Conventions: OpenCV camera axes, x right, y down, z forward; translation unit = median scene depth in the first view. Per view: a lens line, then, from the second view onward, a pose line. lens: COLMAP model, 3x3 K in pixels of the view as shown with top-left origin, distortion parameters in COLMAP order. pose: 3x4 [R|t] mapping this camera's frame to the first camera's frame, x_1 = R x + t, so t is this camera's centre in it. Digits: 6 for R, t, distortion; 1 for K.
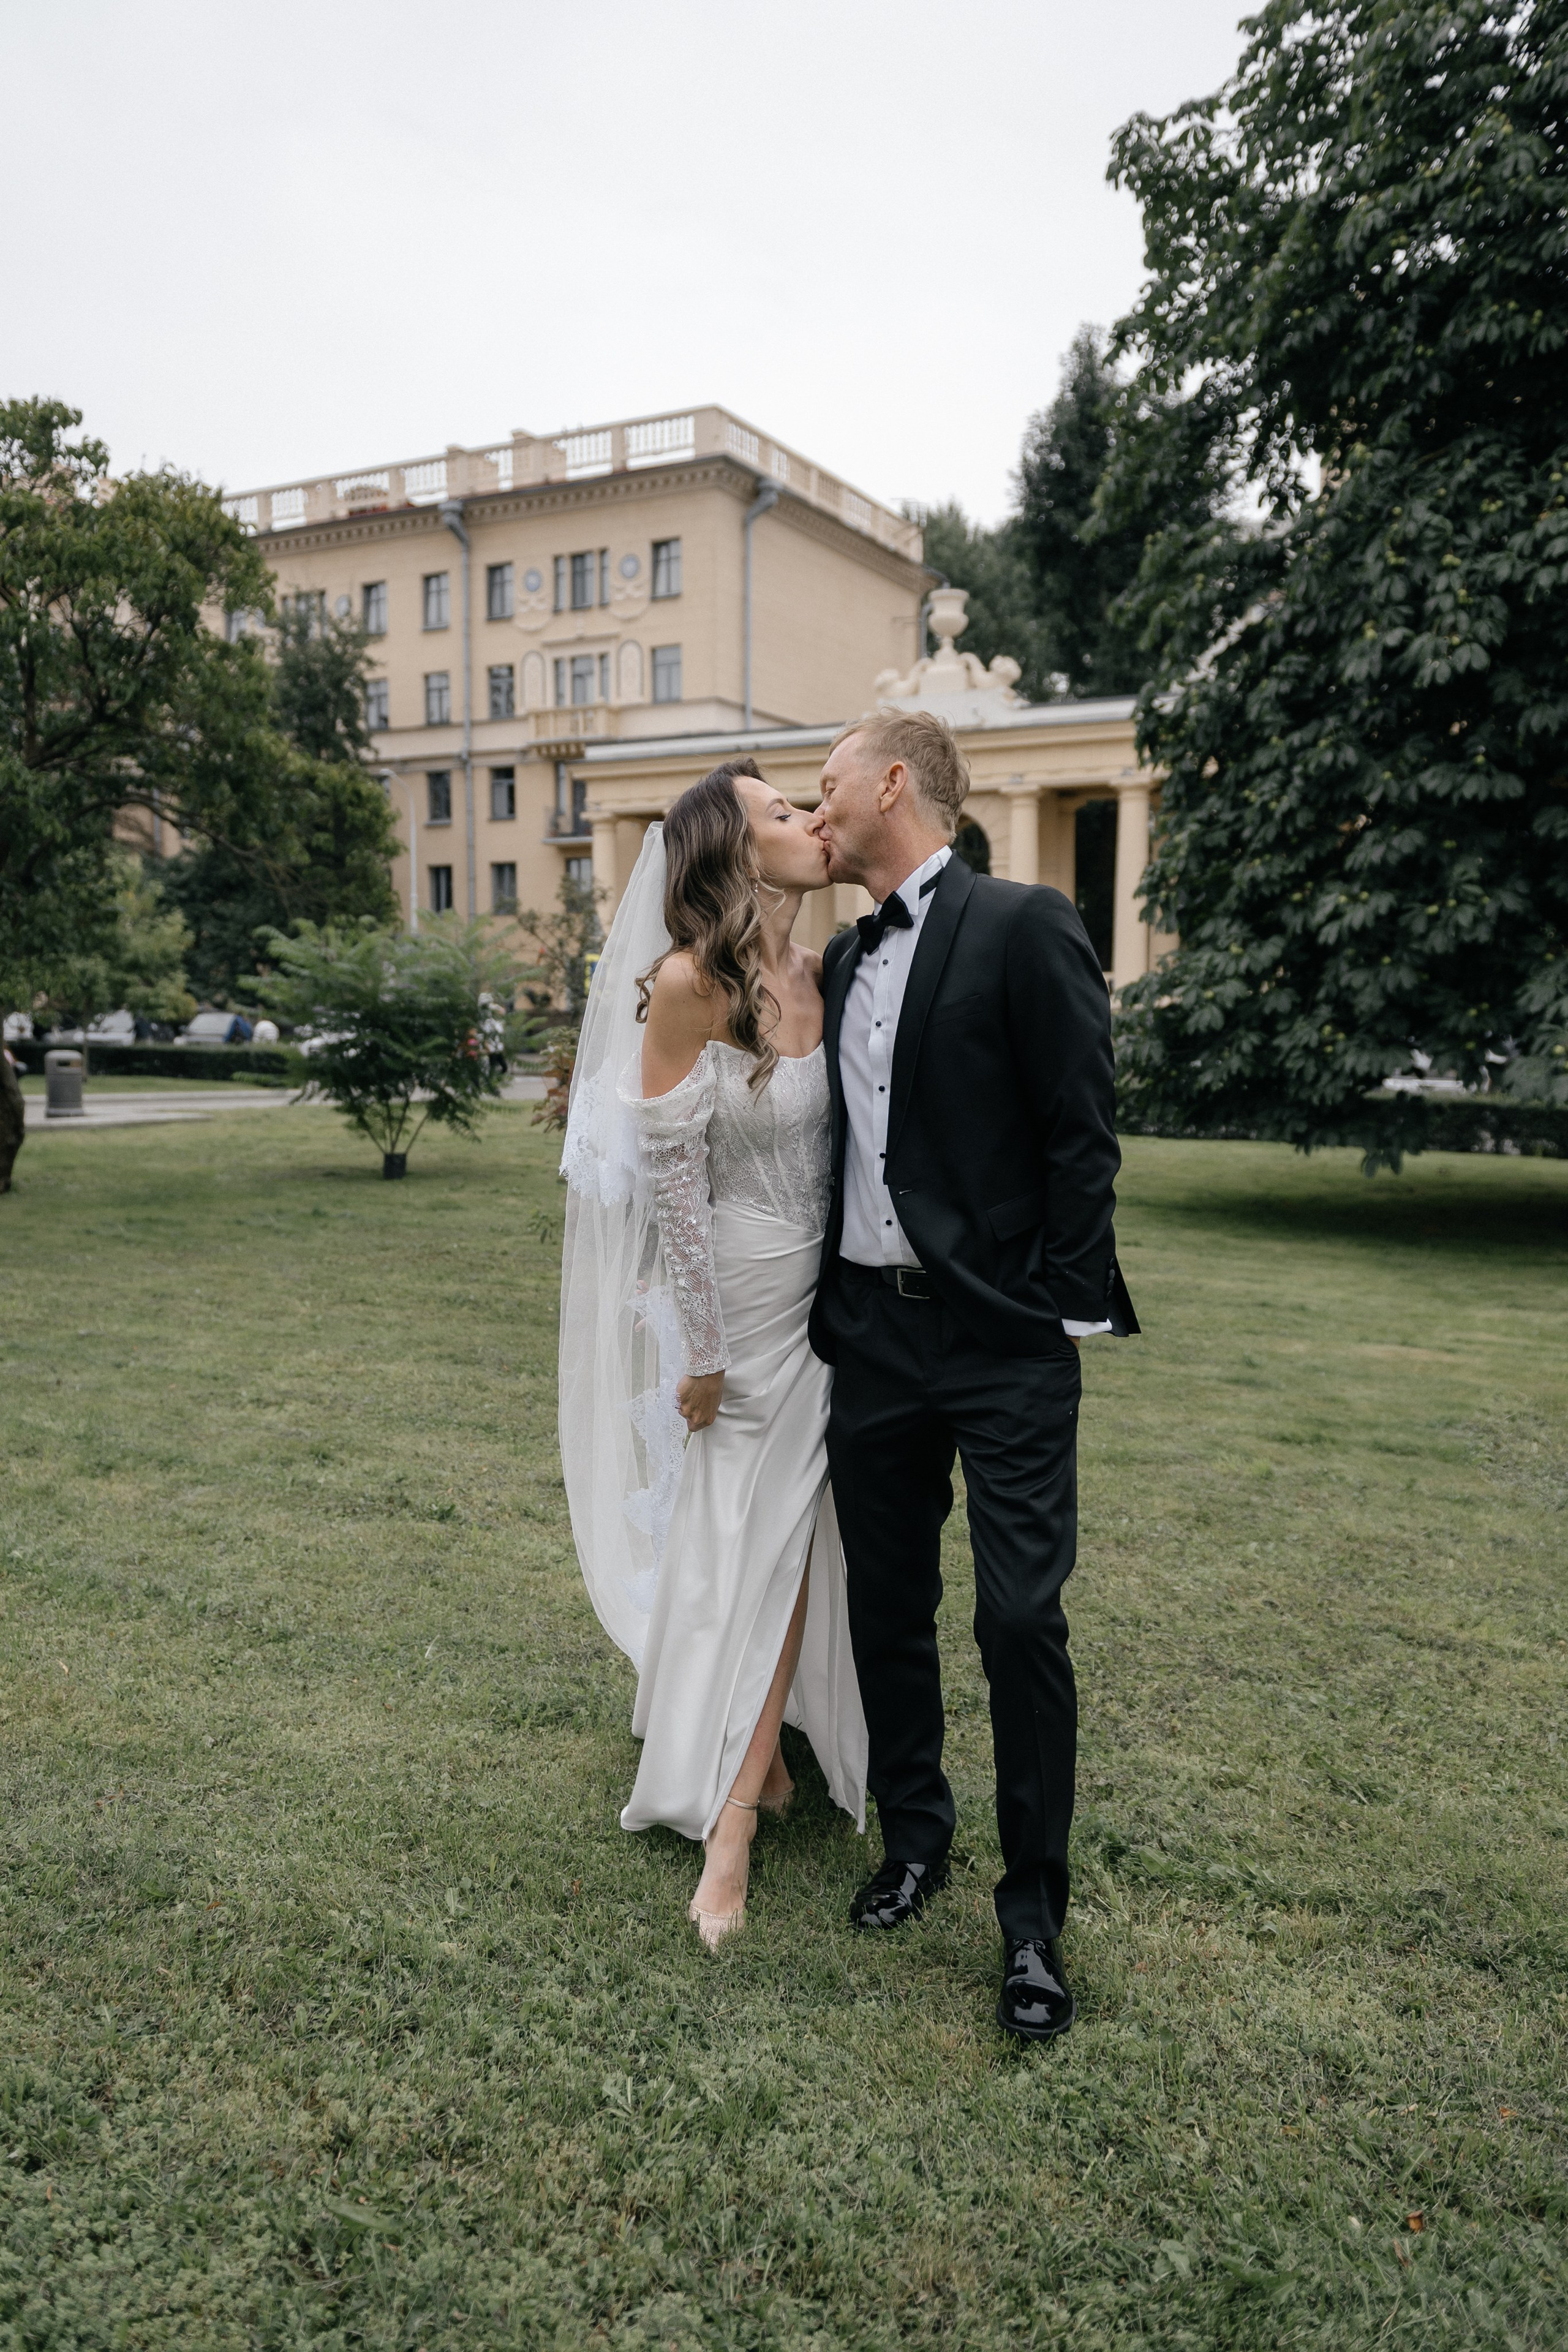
lens RADIAL K [[1921.5, 0, 760.6], [0, 1921.5, 1165.4], [0, 0, 1]] dist [0.036151, -0.076742]
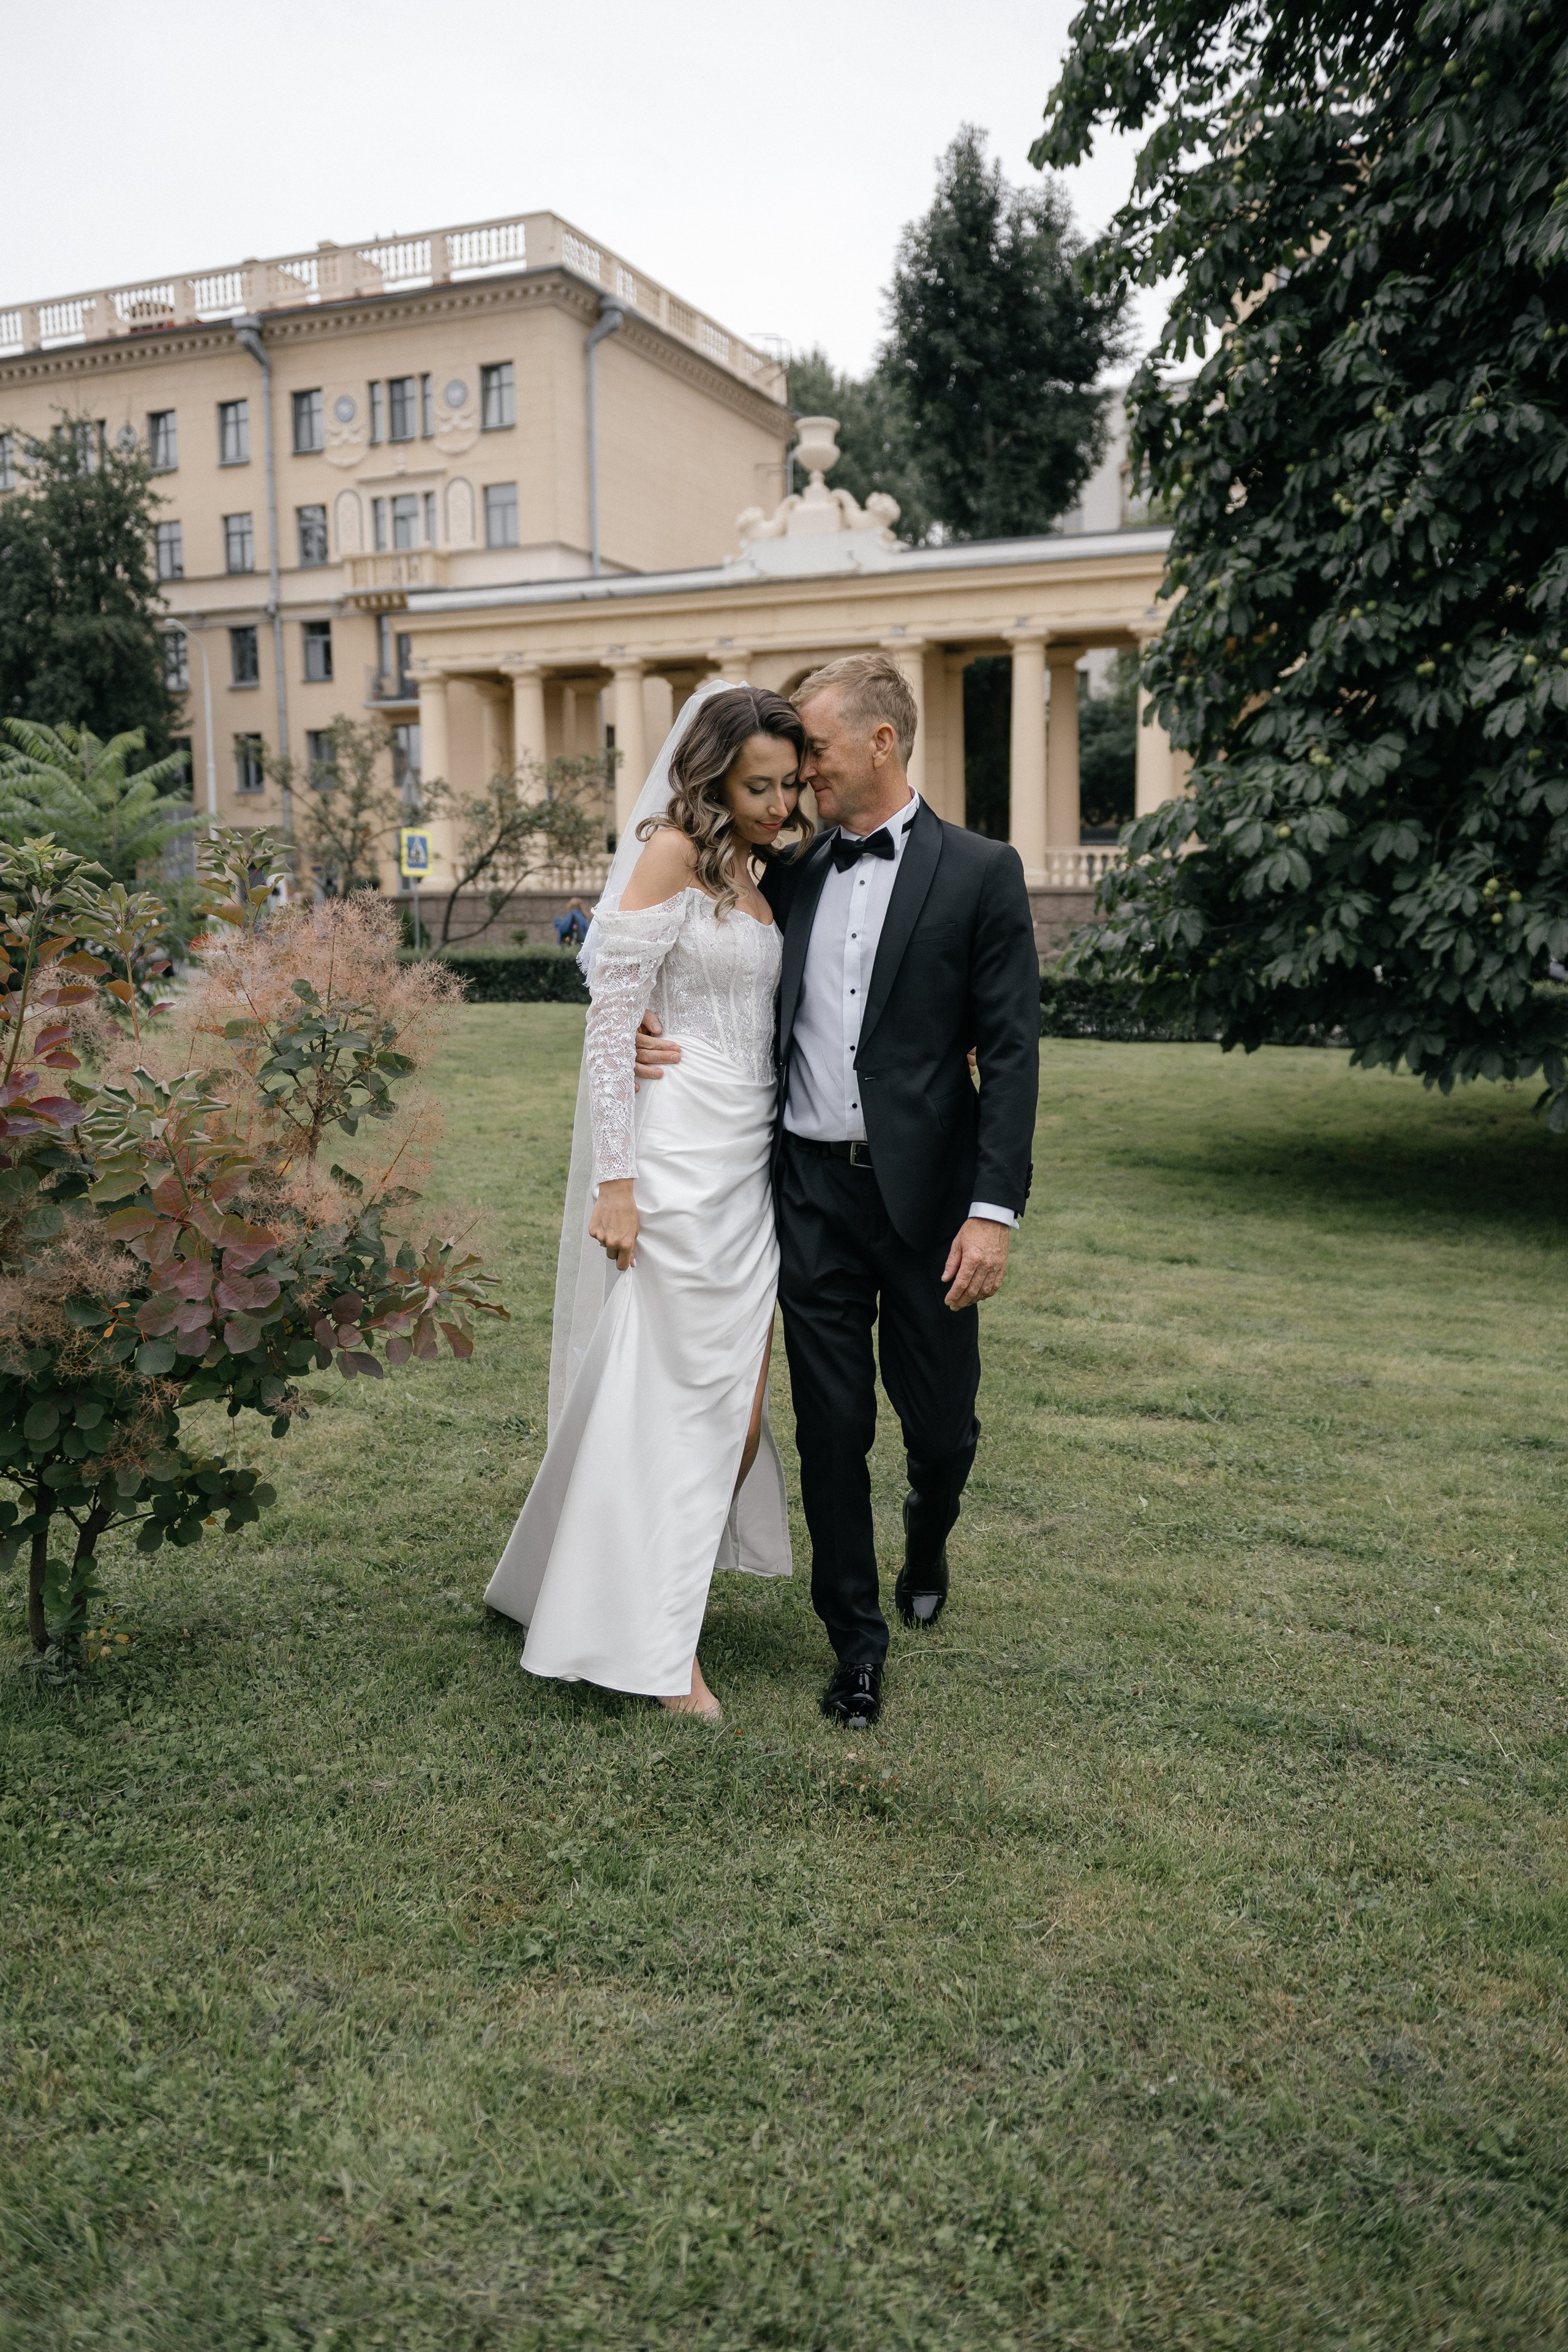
lens RADIAL K [[1838.8, 0, 890.2], [0, 1838.8, 1103.1], [0, 0, 1]] dist [-0.002372, -0.004809]
pose [[0.990829, -0.025980, 0.132598, 0.016477], [0.022092, 0.999284, 0.030711, -0.012560], [-0.133301, -0.027500, 0.990694, 0.233693]]
